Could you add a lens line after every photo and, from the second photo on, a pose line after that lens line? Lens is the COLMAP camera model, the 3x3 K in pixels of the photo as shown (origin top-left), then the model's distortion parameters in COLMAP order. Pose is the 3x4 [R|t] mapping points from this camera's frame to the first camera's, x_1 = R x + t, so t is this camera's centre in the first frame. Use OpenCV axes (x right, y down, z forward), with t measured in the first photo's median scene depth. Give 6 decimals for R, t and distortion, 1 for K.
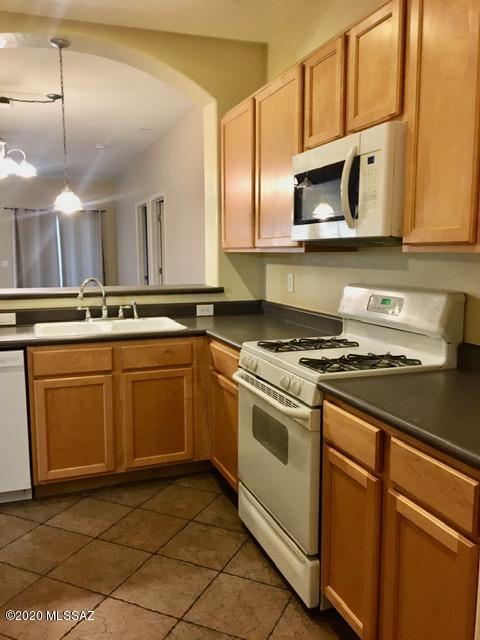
lens RADIAL K [[537.9, 0, 243.4], [0, 537.9, 316.3], [0, 0, 1]] dist [0.041342, -0.070466]
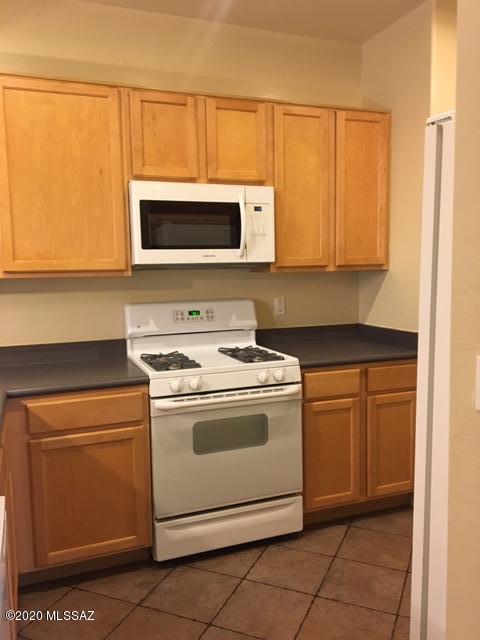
lens RADIAL K [[537.9, 0, 235.5], [0, 537.9, 322.6], [0, 0, 1]] dist [0.041342, -0.070466]
pose [[-0.011296, -0.089728, 0.995902, -0.809522], [0.141610, 0.985784, 0.090423, -0.087062], [-0.989858, 0.142051, 0.001571, 0.737763]]
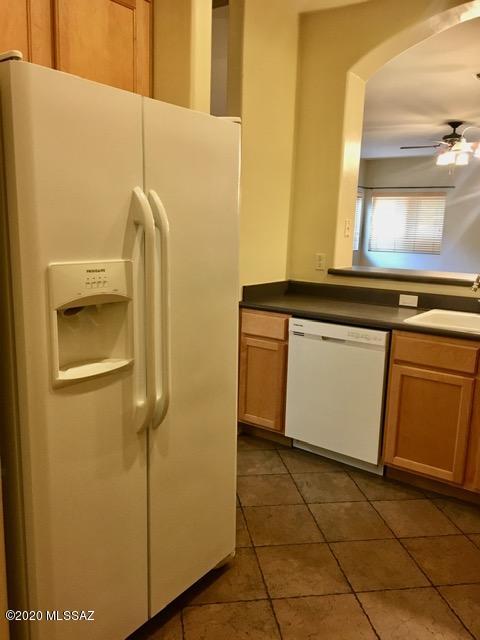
lens RADIAL K [[537.9, 0, 237.7], [0, 537.9, 321.1], [0, 0, 1]] dist [0.041342, -0.070466]
pose [[0.537481, 0.167775, -0.826417, 0.261490], [-0.130726, 0.984738, 0.114896, -0.035013], [0.833081, 0.046280, 0.551211, 0.194323]]
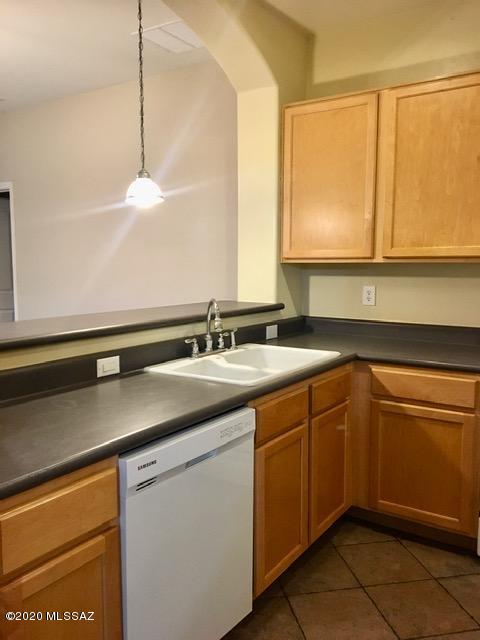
lens RADIAL K [[537.9, 0, 237.3], [0, 537.9, 316.6], [0, 0, 1]] dist [0.041342, -0.070466]
pose [[0.820363, -0.052789, 0.569401, -0.754611], [0.064089, 0.997944, 0.000183, -0.048570], [-0.568241, 0.036342, 0.822060, 0.430966]]
